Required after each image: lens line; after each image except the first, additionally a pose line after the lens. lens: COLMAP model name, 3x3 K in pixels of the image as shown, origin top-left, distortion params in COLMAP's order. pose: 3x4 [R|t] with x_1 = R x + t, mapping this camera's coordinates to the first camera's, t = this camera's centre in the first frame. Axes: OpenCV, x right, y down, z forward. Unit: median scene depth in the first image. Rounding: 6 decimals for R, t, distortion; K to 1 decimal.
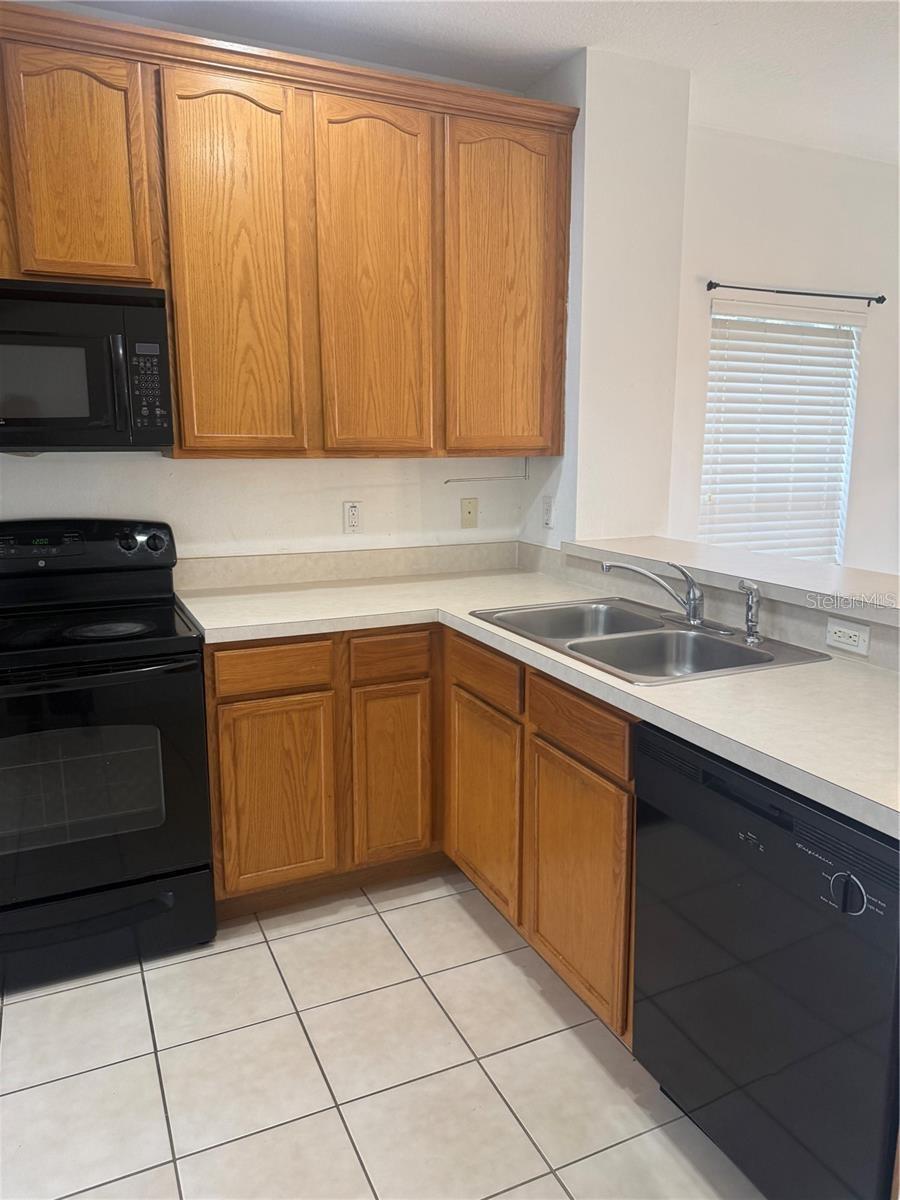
lens RADIAL K [[838.7, 0, 450.0], [0, 838.7, 600.0], [0, 0, 1]] dist [-0.022051, 0.001639]
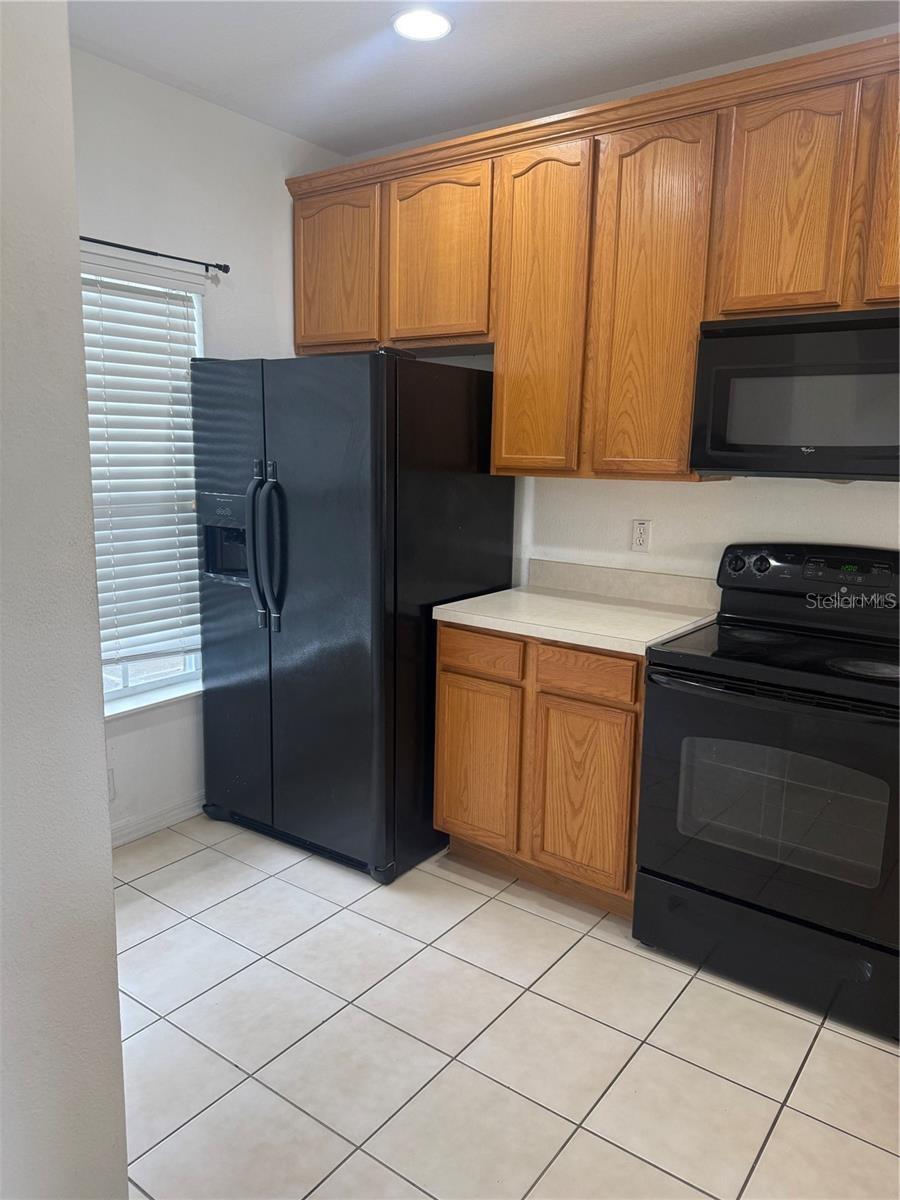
lens RADIAL K [[856.0, 0, 450.0], [0, 856.0, 600.0], [0, 0, 1]] dist [0.005221, 0.000370]
pose [[0.476214, 0.160400, -0.864576, 0.375807], [-0.194439, 0.978092, 0.074362, -0.033770], [0.857563, 0.132695, 0.496969, 0.173301]]
